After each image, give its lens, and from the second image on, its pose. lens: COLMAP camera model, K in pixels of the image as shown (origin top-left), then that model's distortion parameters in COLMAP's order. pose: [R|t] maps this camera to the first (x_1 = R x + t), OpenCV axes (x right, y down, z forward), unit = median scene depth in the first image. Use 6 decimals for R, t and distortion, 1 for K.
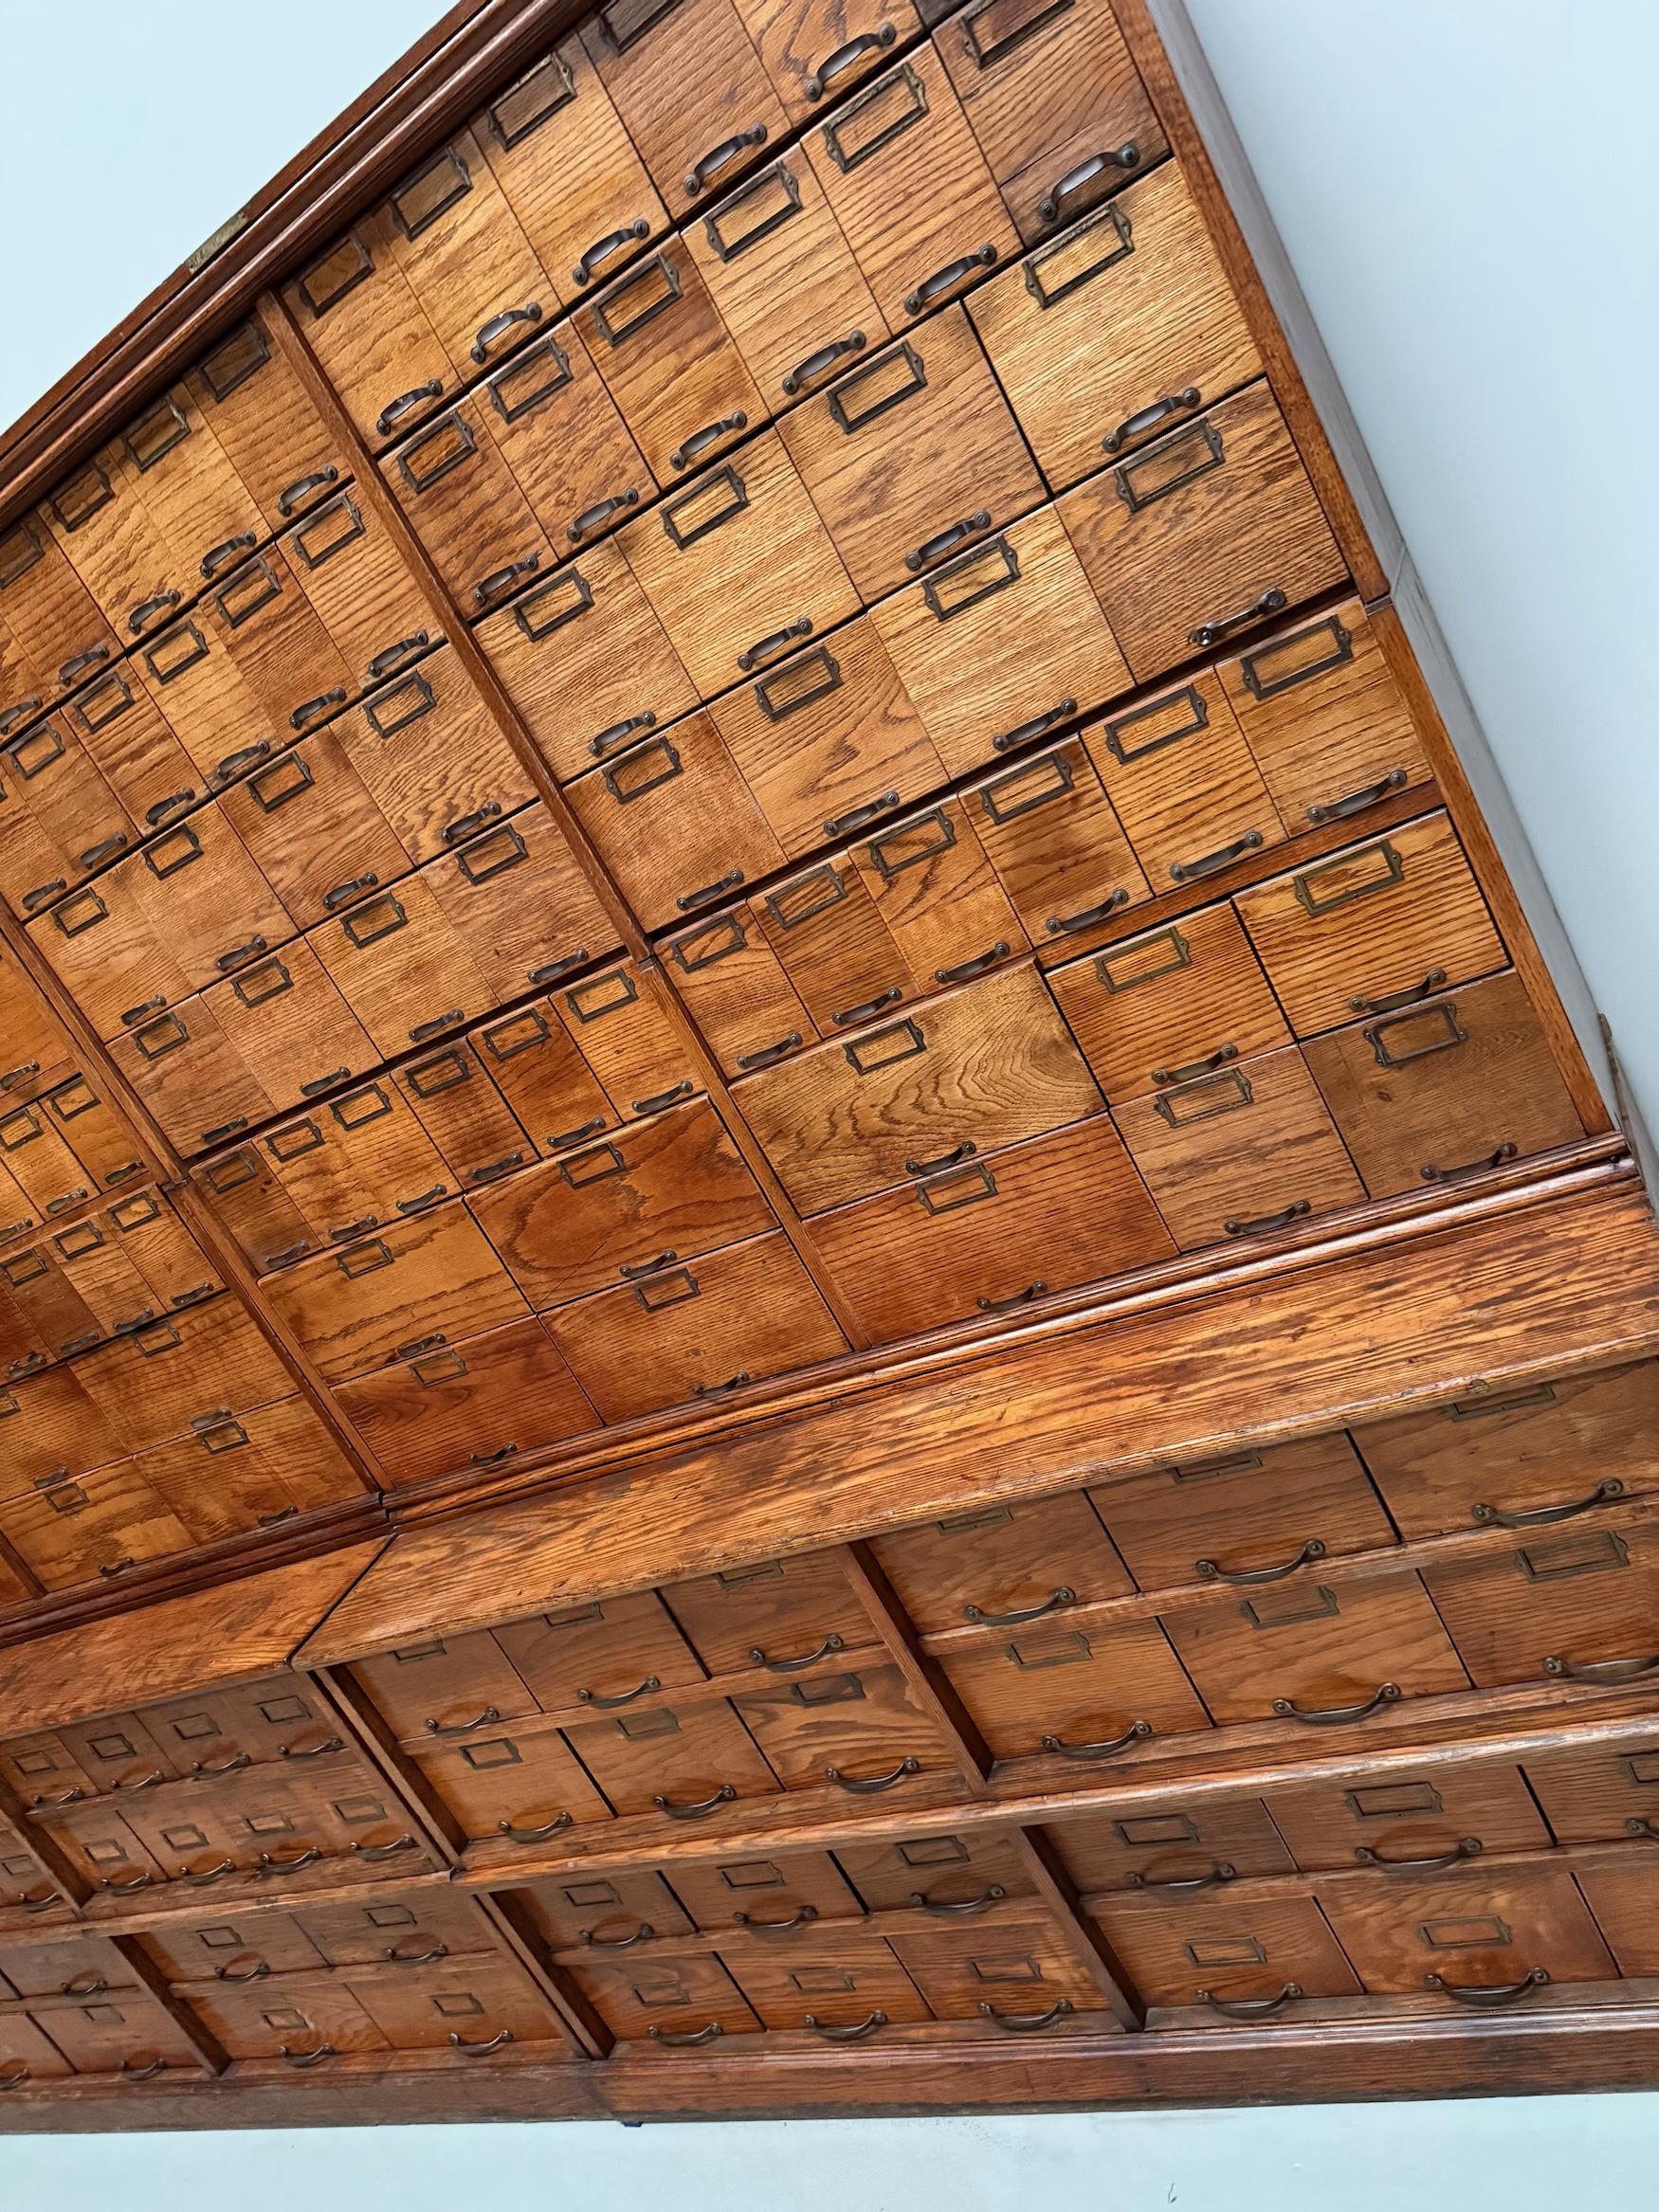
lens RADIAL K [[1543.9, 0, 829.5], [0, 1543.9, 1106.0], [0, 0, 1]] dist [0.118145, -0.175683]
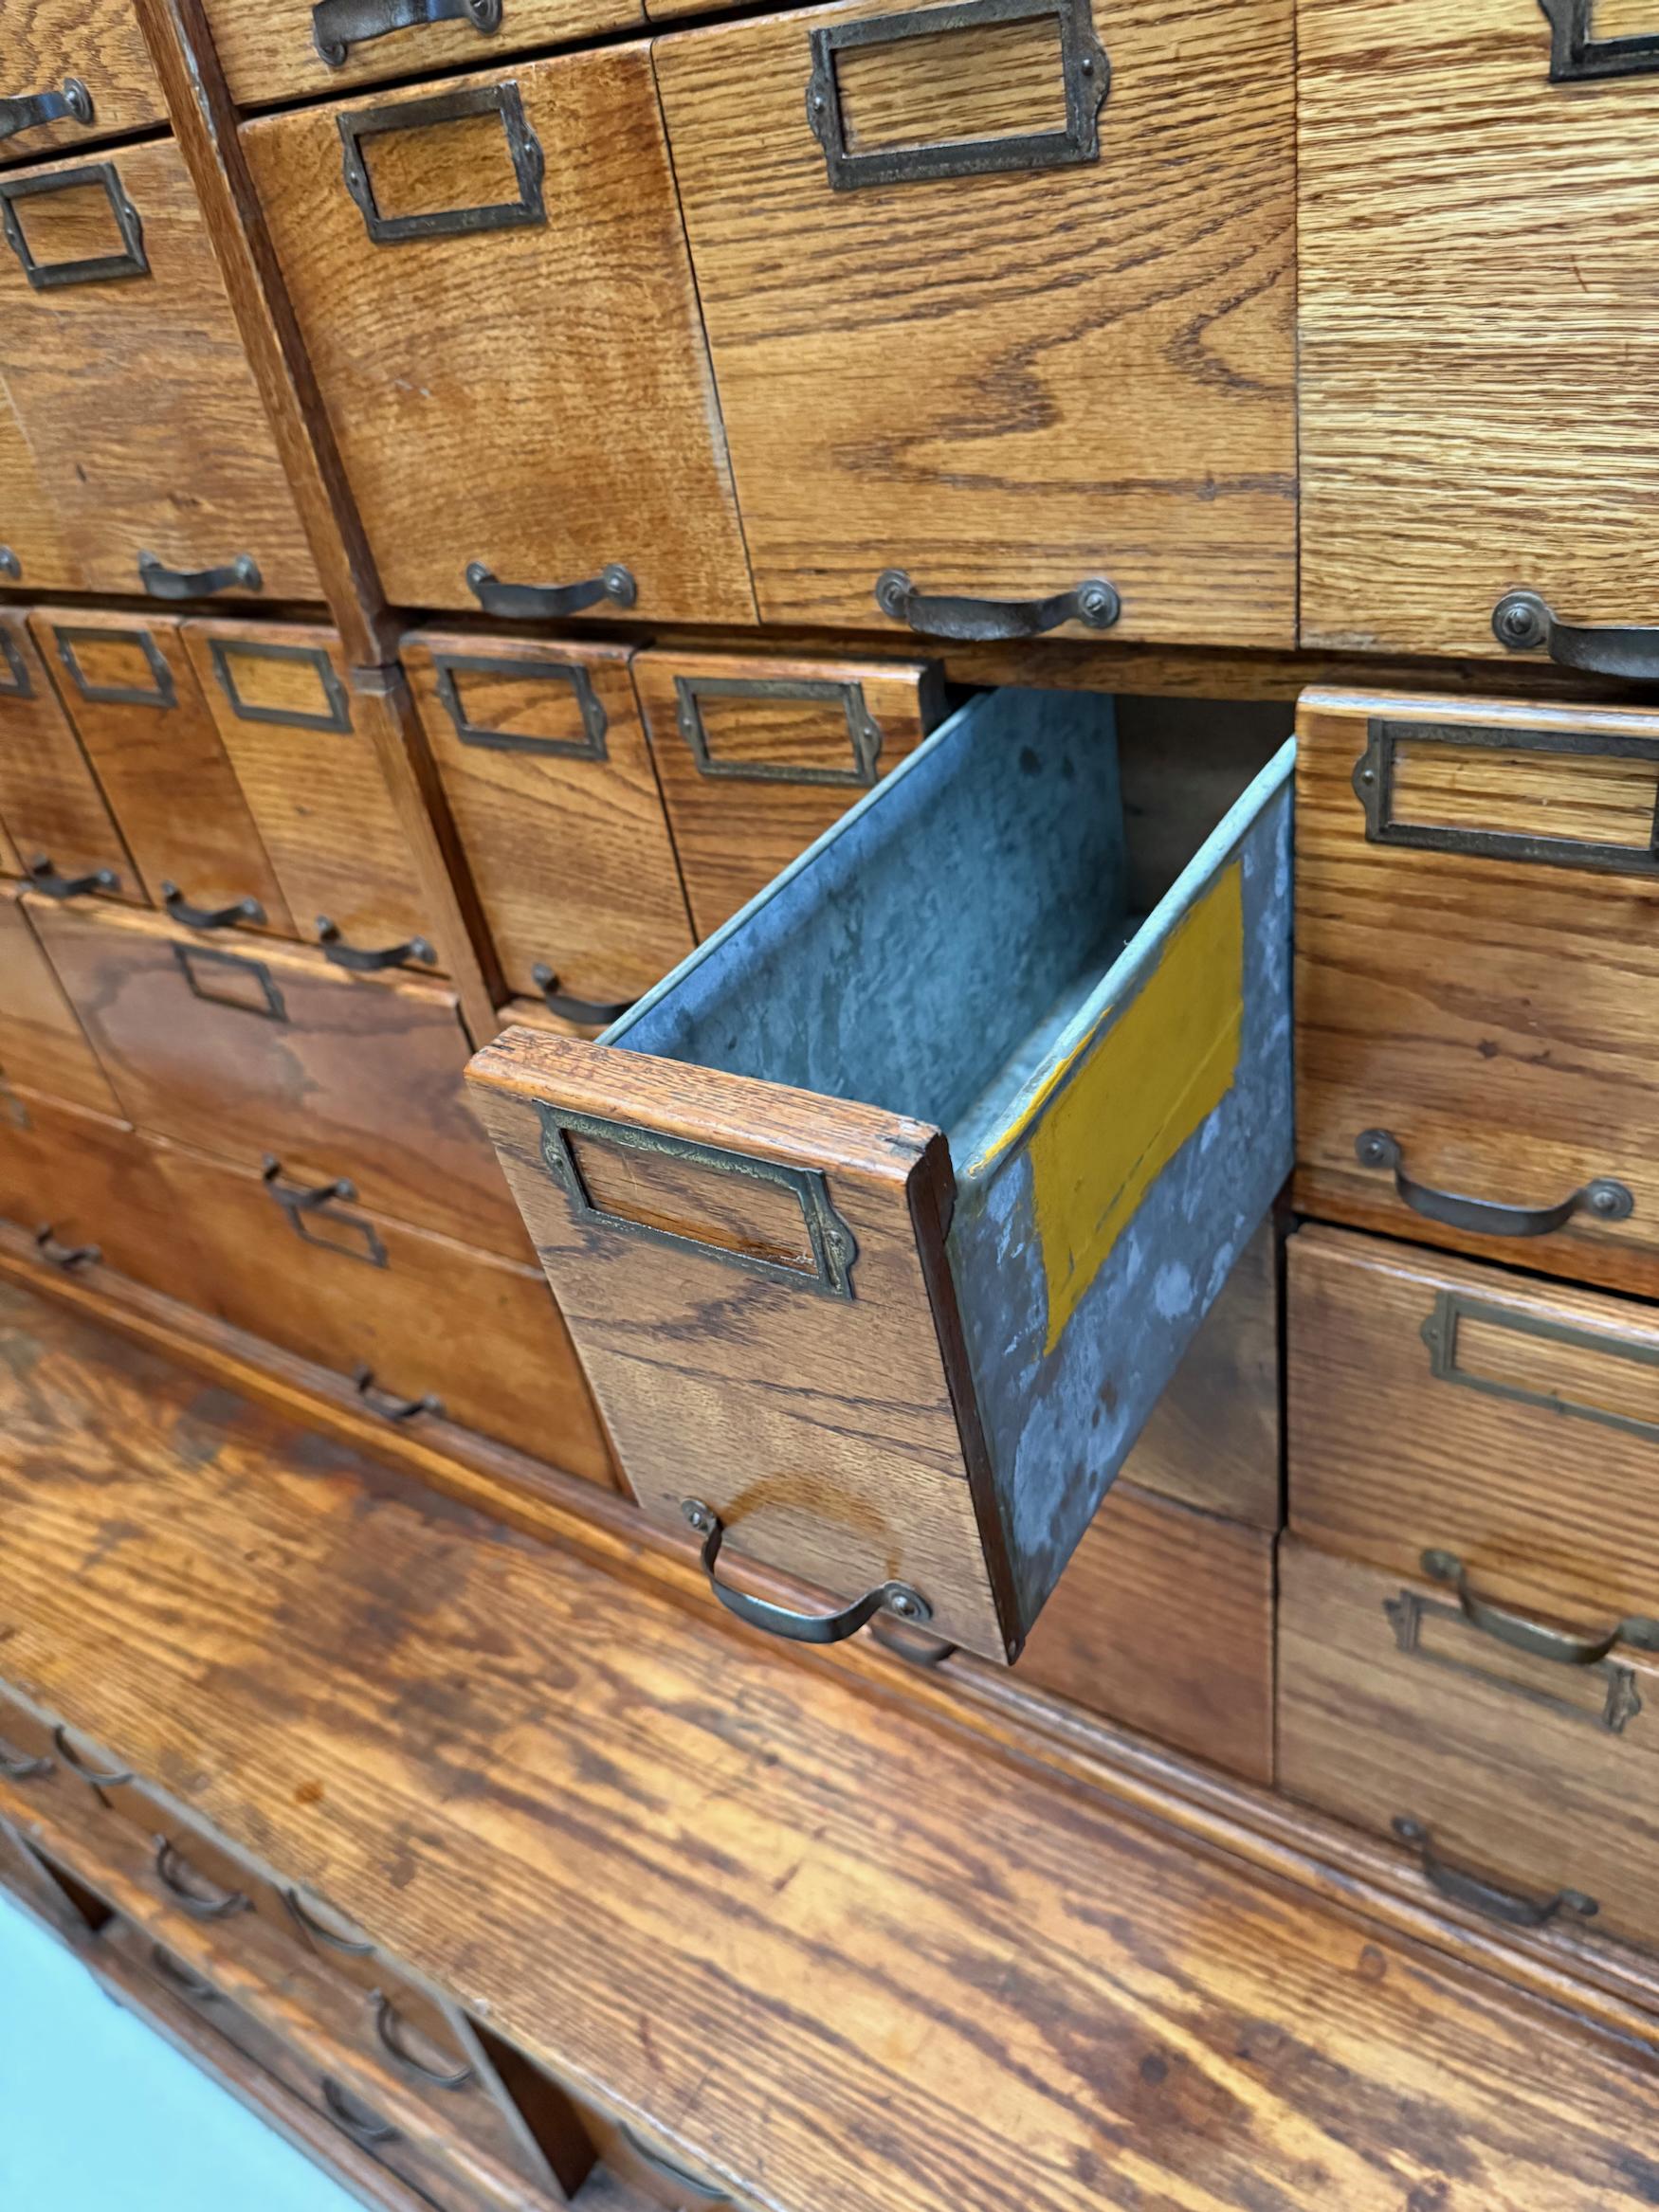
lens RADIAL K [[1600.3, 0, 851.5], [0, 1600.3, 1114.0], [0, 0, 1]] dist [0.000149, -0.024497]
pose [[0.926083, 0.374432, 0.046594, 0.016393], [-0.364058, 0.854245, 0.371116, -0.197260], [0.099154, -0.360647, 0.927417, 0.616399]]
